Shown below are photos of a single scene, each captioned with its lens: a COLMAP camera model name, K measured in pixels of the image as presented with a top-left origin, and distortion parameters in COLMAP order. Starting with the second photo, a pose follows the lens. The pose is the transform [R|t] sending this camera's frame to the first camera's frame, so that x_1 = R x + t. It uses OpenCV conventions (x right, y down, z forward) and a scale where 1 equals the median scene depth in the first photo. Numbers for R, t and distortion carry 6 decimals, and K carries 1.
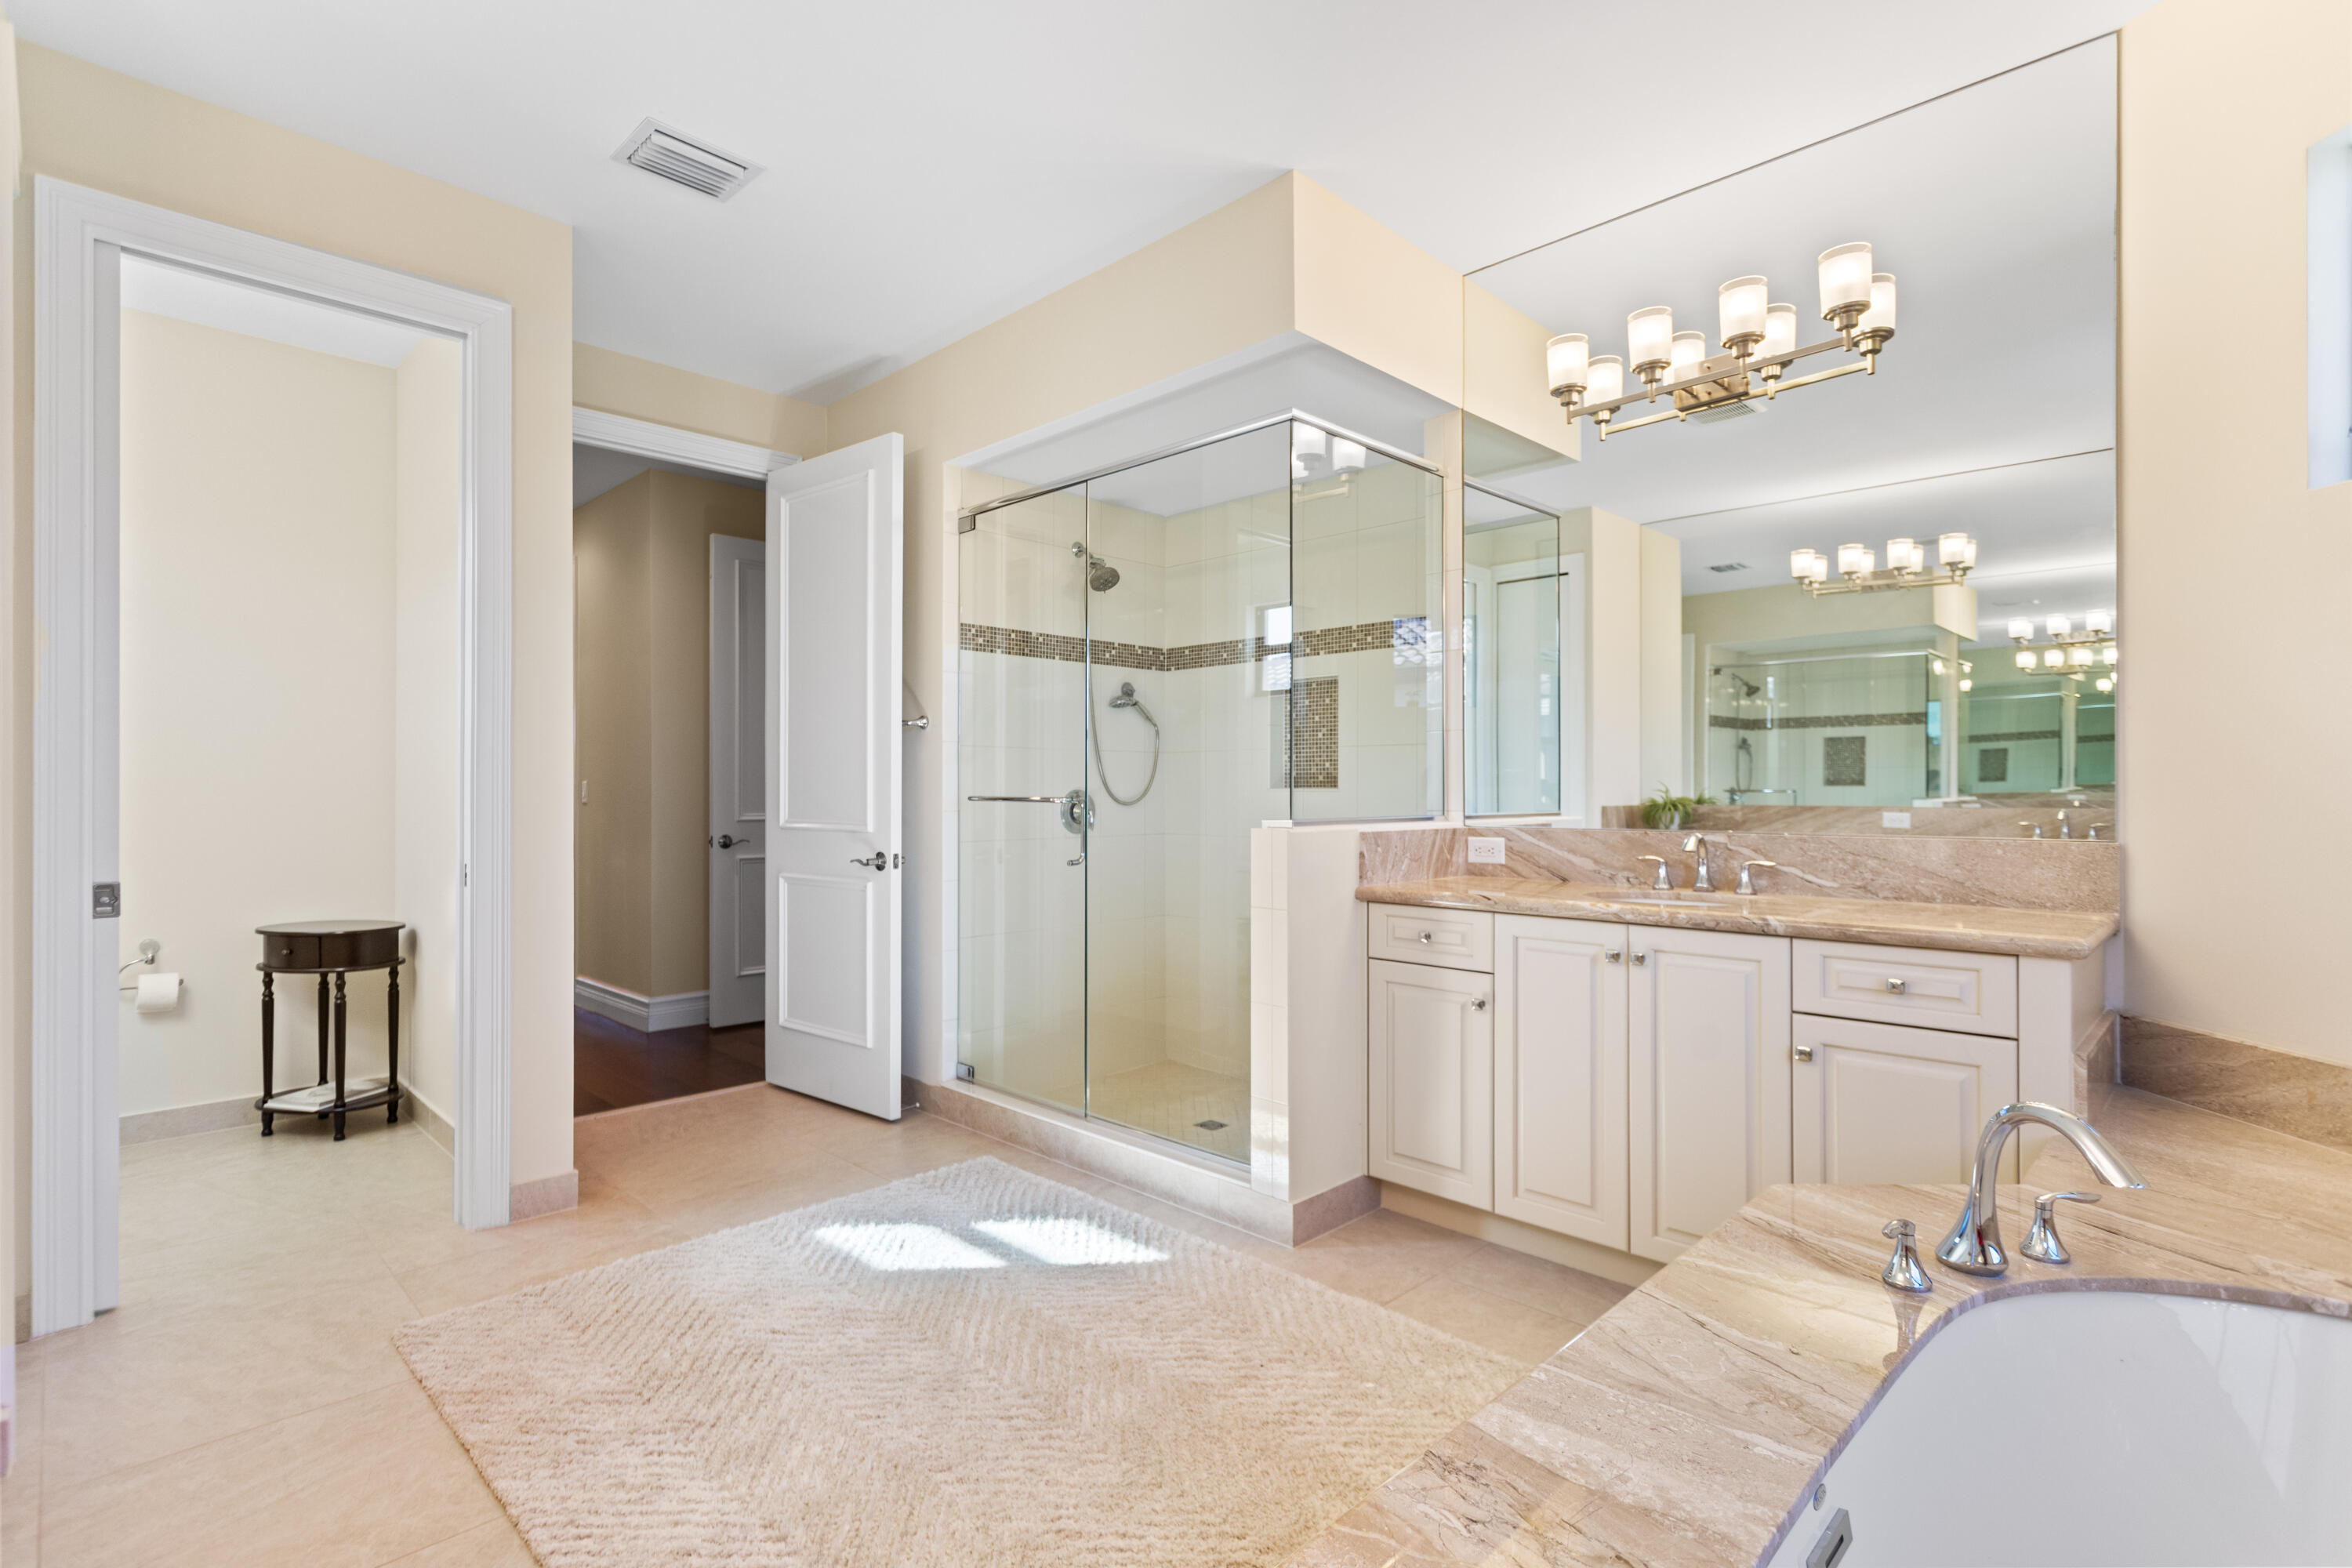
lens RADIAL K [[1103.3, 0, 1178.3], [0, 1103.3, 790.6], [0, 0, 1]] dist [0.000888, 0.000054]
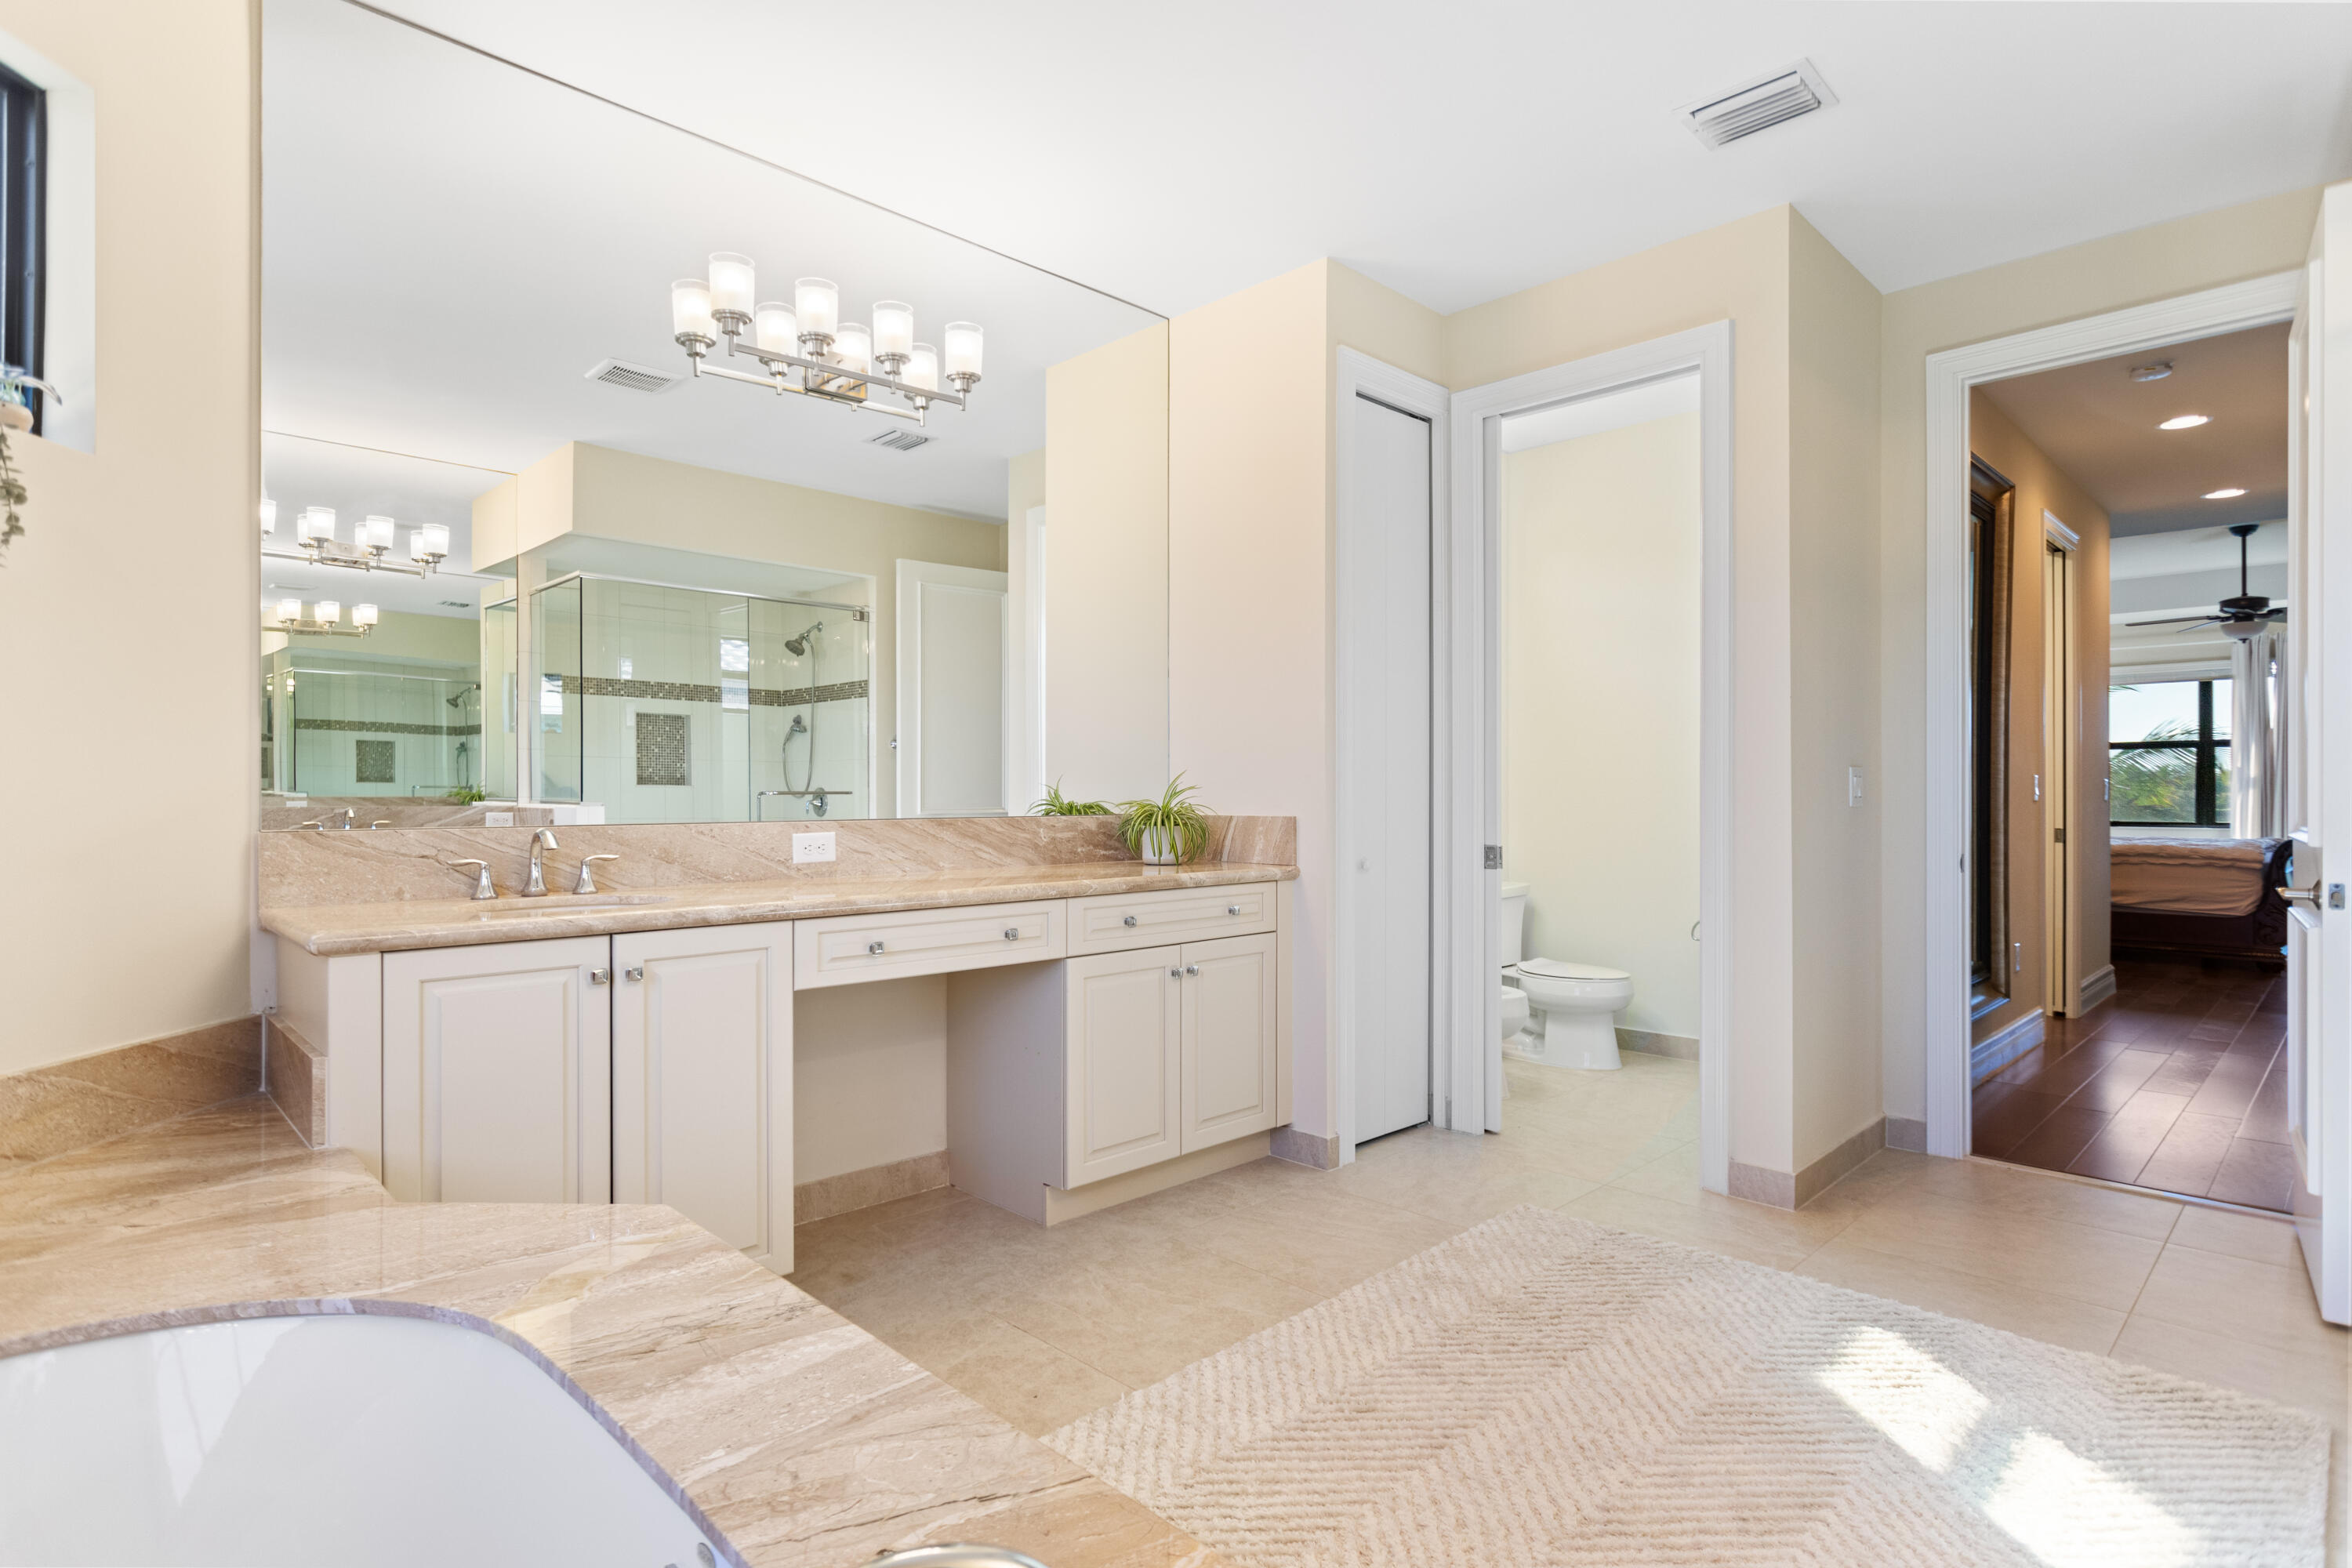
lens RADIAL K [[1213.4, 0, 1180.6], [0, 1213.4, 791.3], [0, 0, 1]] dist [0.003747, 0.000461]
pose [[-0.018084, 0.000370, -0.999836, 0.675572], [0.001291, 0.999999, 0.000347, 0.008864], [0.999836, -0.001285, -0.018084, 0.608285]]
